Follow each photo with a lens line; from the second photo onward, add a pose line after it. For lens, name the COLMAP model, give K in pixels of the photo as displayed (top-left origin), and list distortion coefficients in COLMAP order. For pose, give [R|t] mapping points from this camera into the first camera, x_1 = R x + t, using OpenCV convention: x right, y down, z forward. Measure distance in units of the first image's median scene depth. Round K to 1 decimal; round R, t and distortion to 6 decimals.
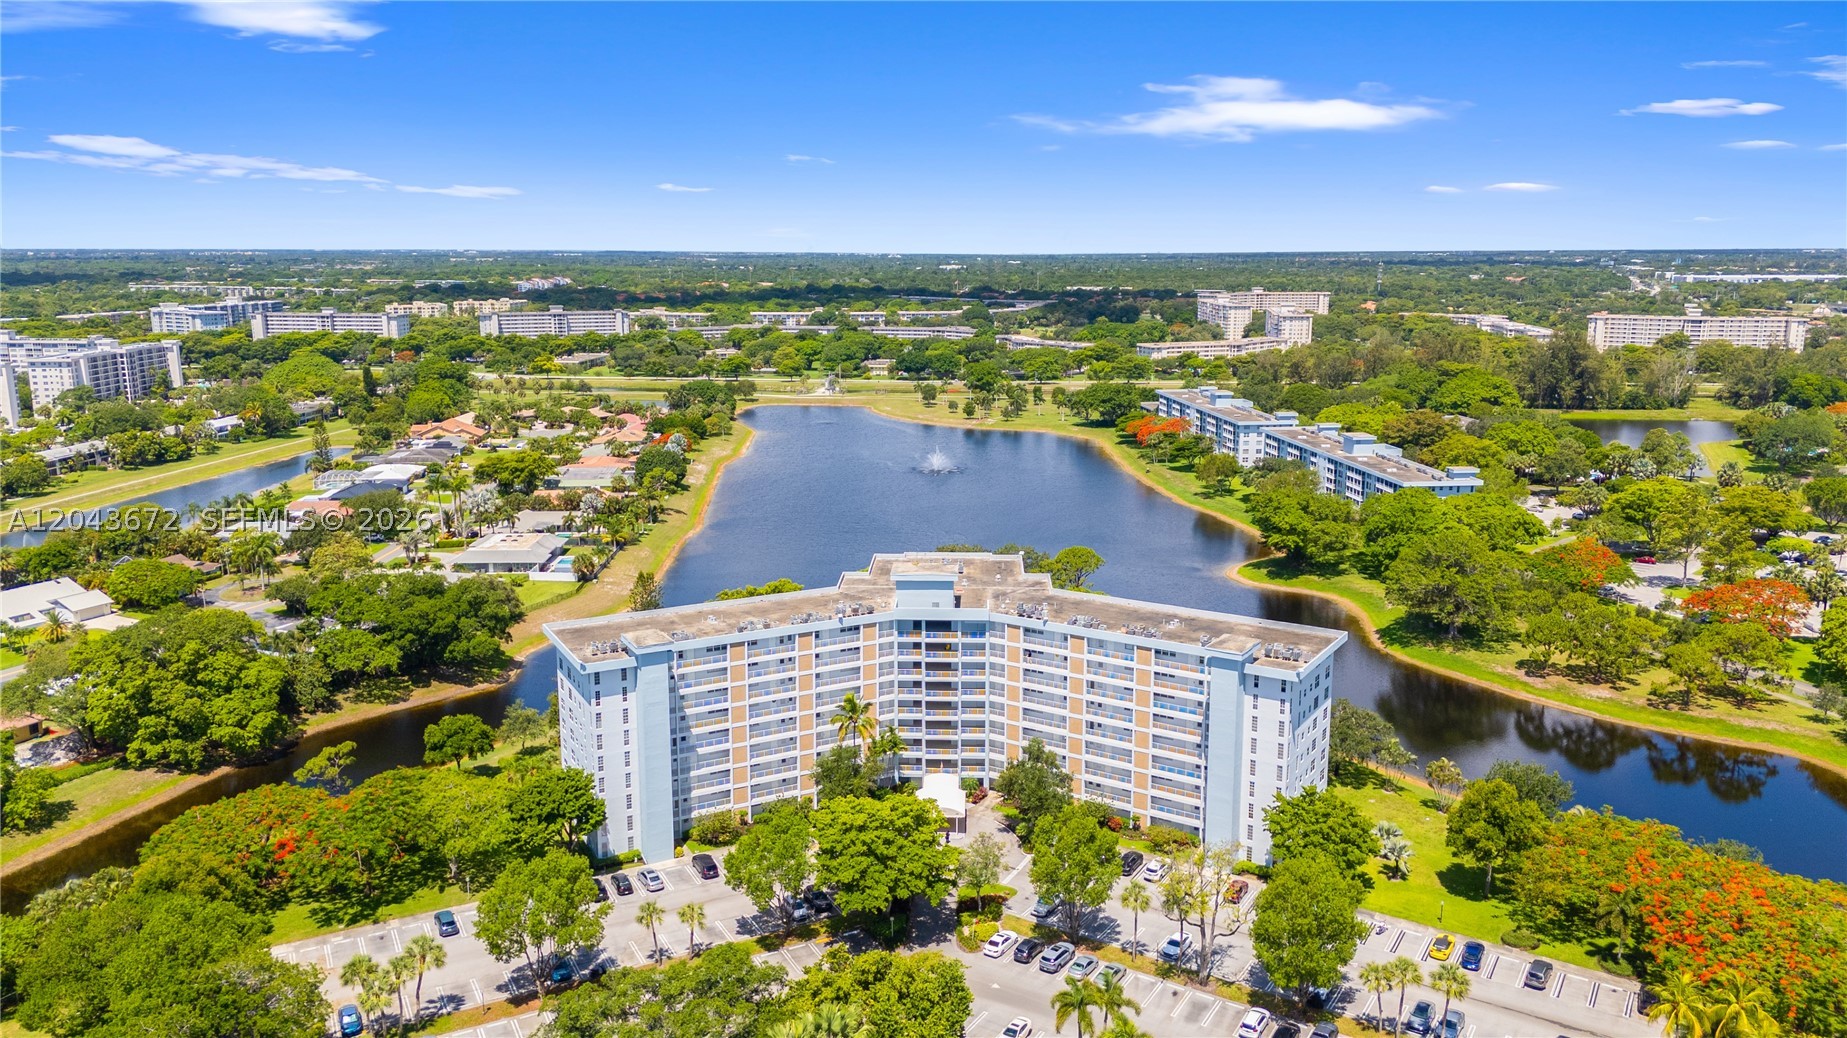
lens RADIAL K [[1350.3, 0, 926.4], [0, 1350.3, 511.0], [0, 0, 1]] dist [0.070112, -0.057977]
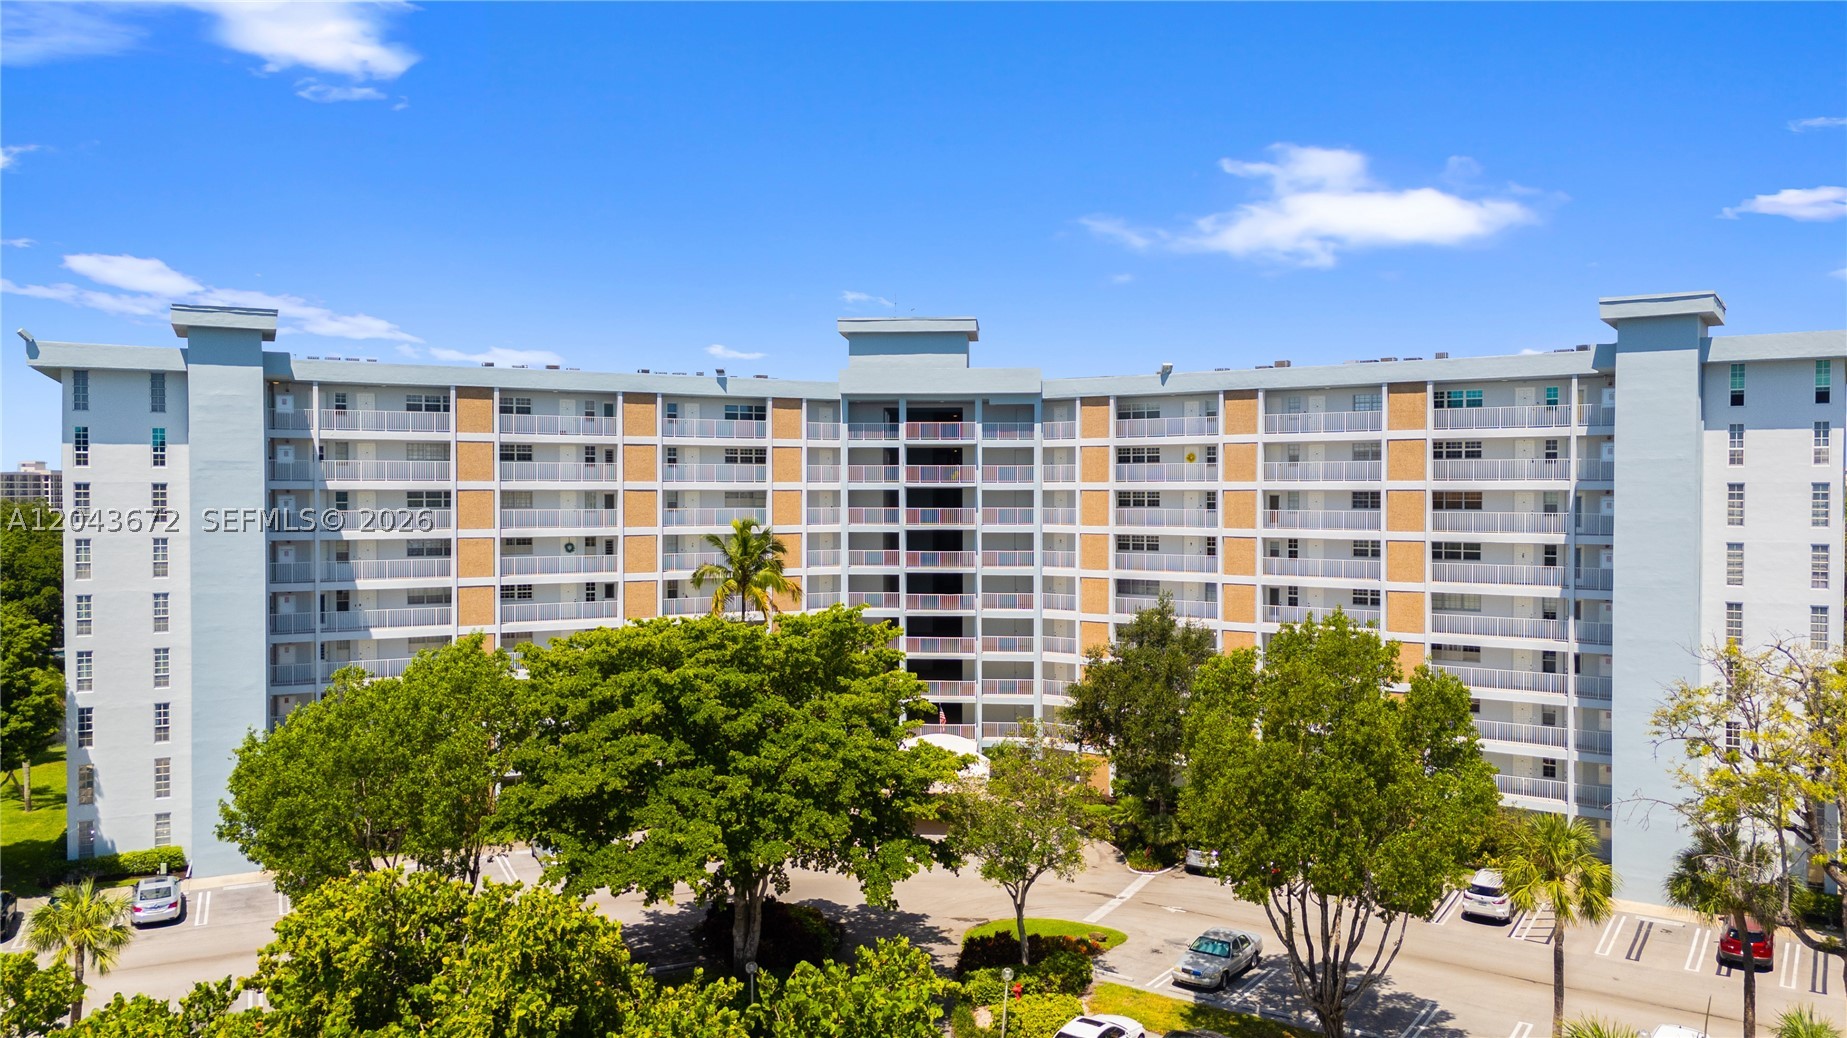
lens RADIAL K [[1350.3, 0, 925.8], [0, 1350.3, 513.4], [0, 0, 1]] dist [0.070112, -0.057977]
pose [[0.999537, 0.002013, -0.030361, 0.016151], [-0.007224, 0.984981, -0.172513, 0.158844], [0.029558, 0.172653, 0.984539, 0.423112]]
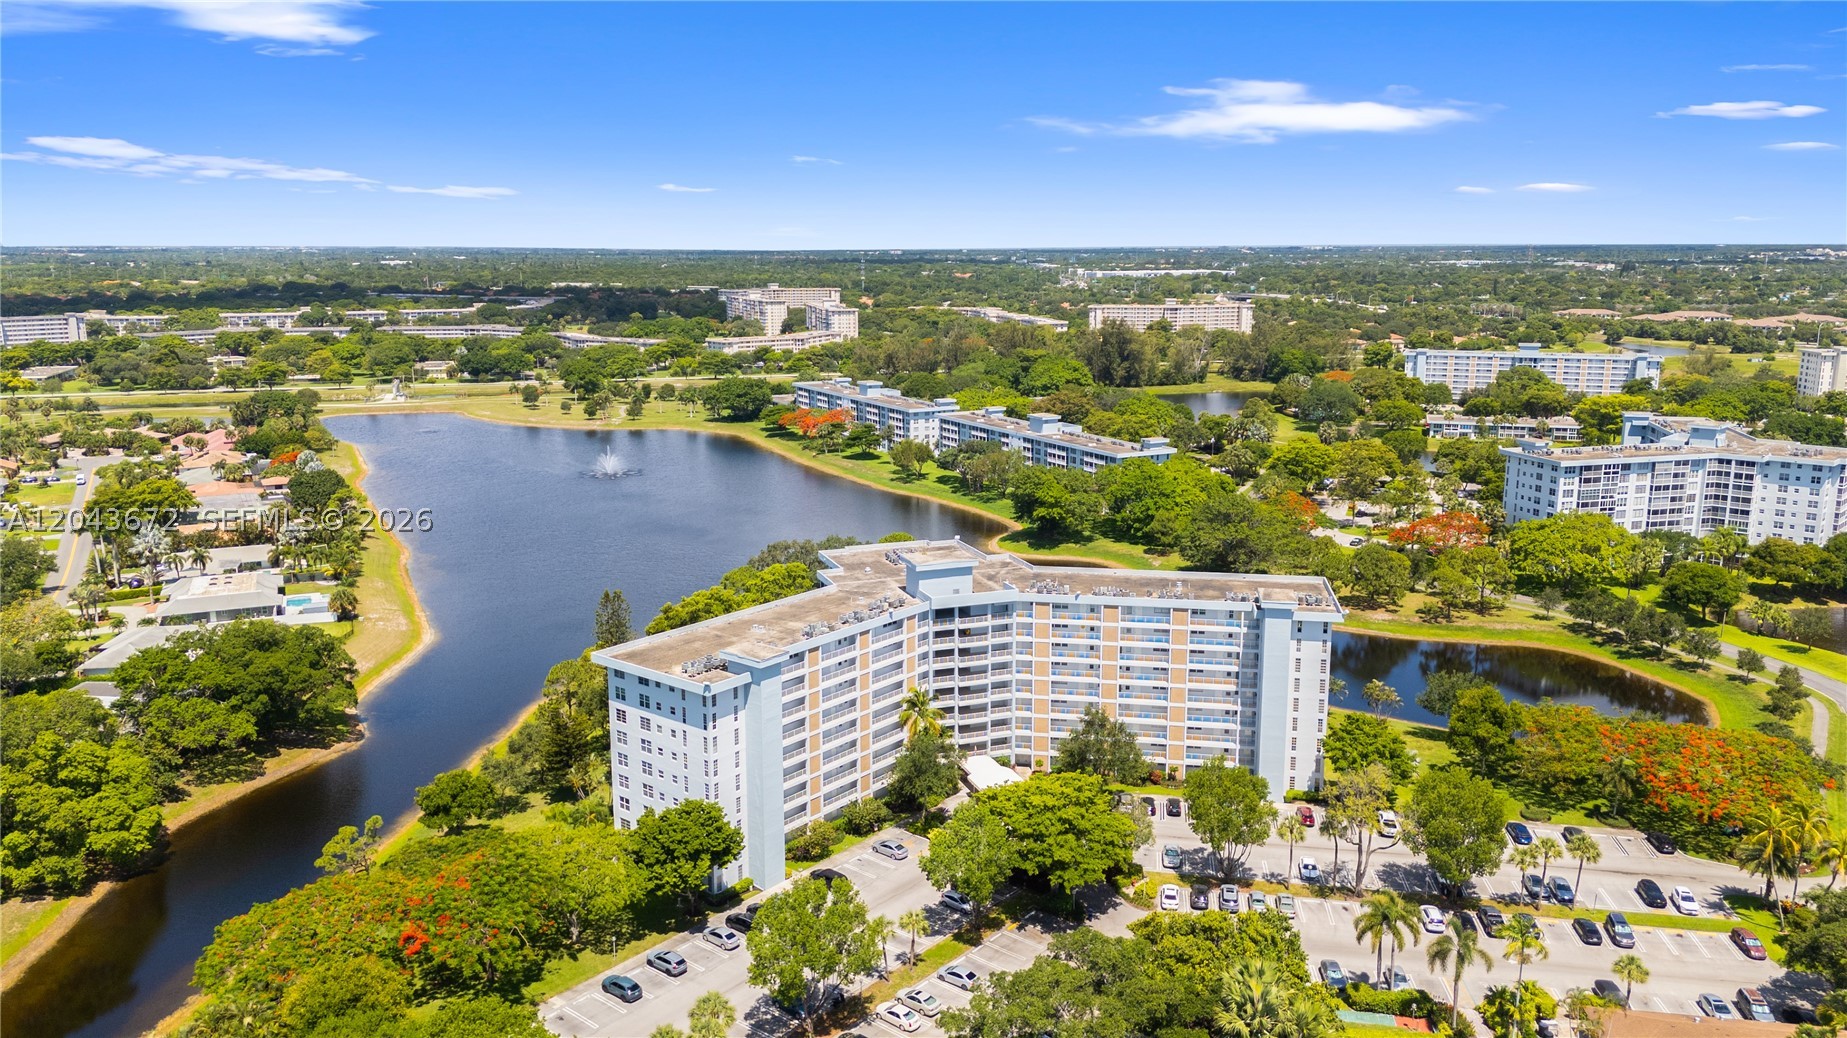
lens RADIAL K [[1350.3, 0, 928.9], [0, 1350.3, 505.2], [0, 0, 1]] dist [0.070112, -0.057977]
pose [[0.921662, -0.073301, 0.381007, -0.314310], [0.074016, 0.997175, 0.012799, -0.007463], [-0.380869, 0.016404, 0.924483, 0.057732]]
